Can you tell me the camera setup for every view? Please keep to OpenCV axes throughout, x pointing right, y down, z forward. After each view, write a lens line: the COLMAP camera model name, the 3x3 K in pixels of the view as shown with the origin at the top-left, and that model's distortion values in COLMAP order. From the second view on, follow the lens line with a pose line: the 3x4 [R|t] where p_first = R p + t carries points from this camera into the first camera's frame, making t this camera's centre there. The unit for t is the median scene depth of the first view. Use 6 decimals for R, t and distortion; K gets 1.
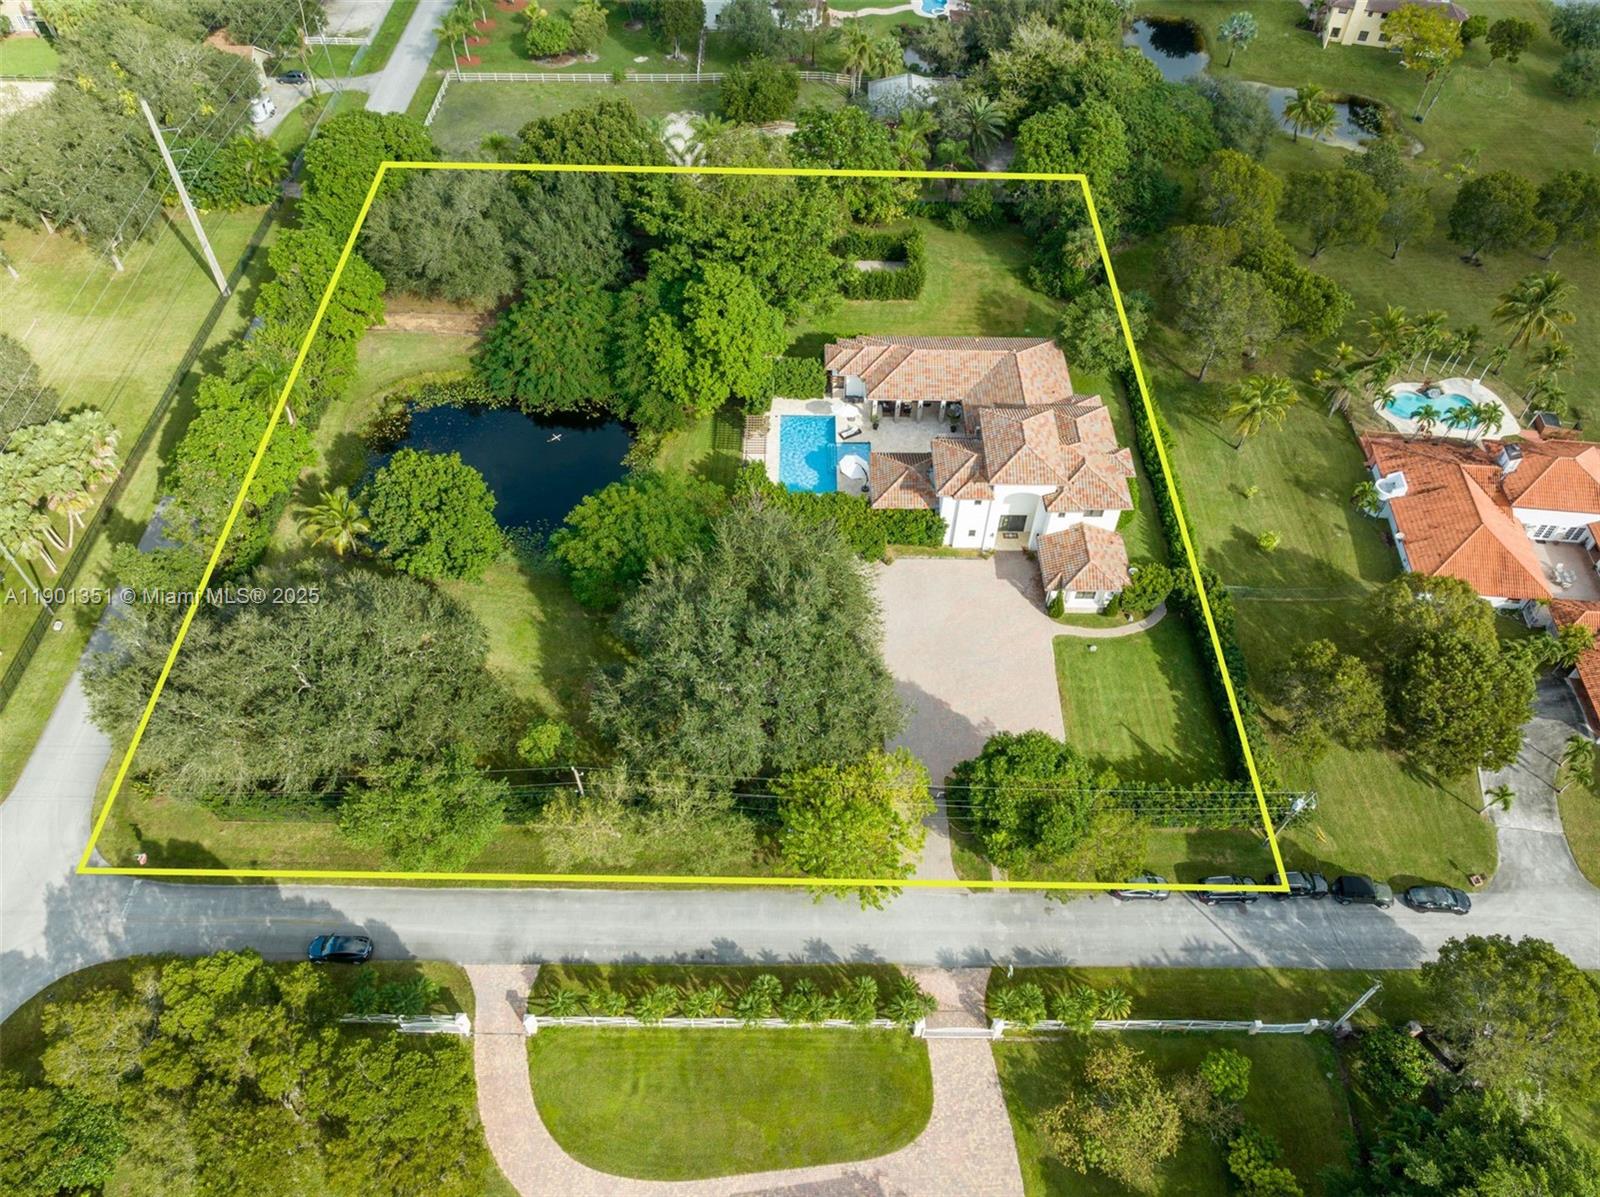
lens RADIAL K [[1113.7, 0, 799.9], [0, 1113.7, 598.6], [0, 0, 1]] dist [-0.000569, 0.000220]
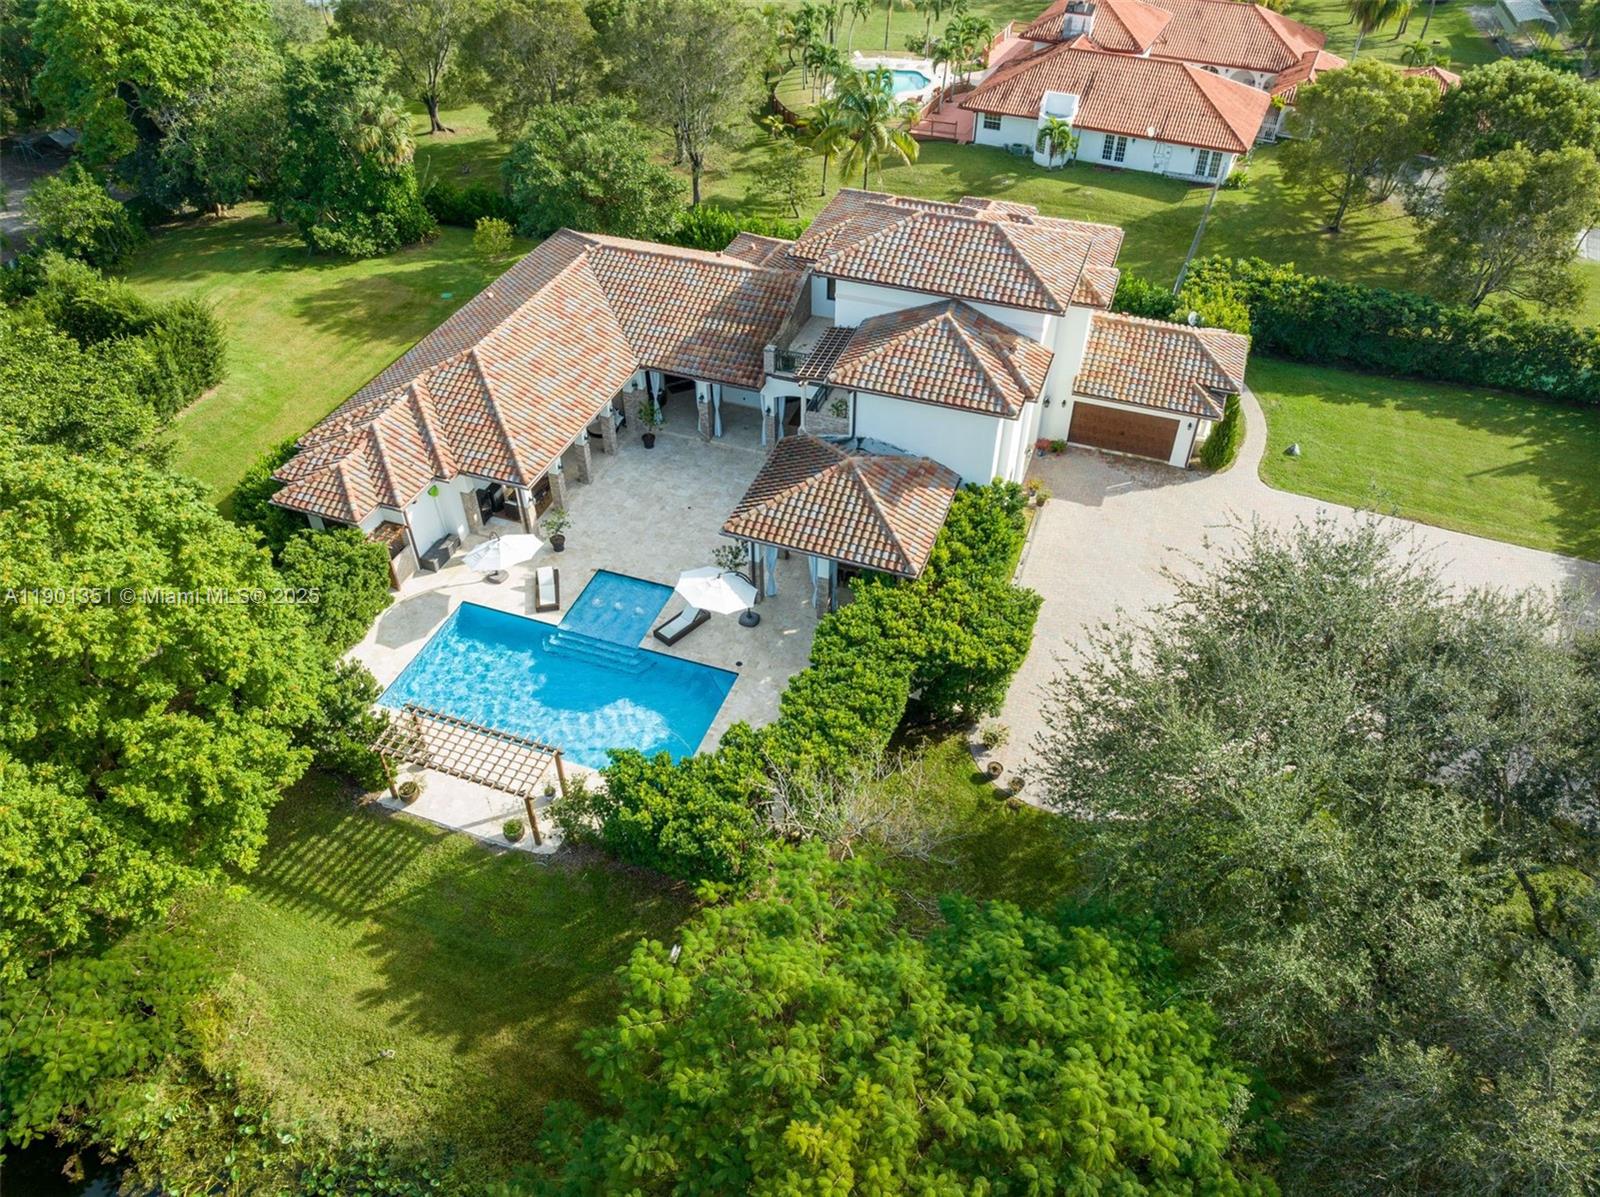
lens RADIAL K [[1113.7, 0, 799.9], [0, 1113.7, 598.6], [0, 0, 1]] dist [-0.000569, 0.000220]
pose [[0.338770, -0.637265, 0.692191, -0.213715], [0.725899, 0.645080, 0.238625, -0.195642], [-0.598586, 0.421622, 0.681124, 0.769498]]
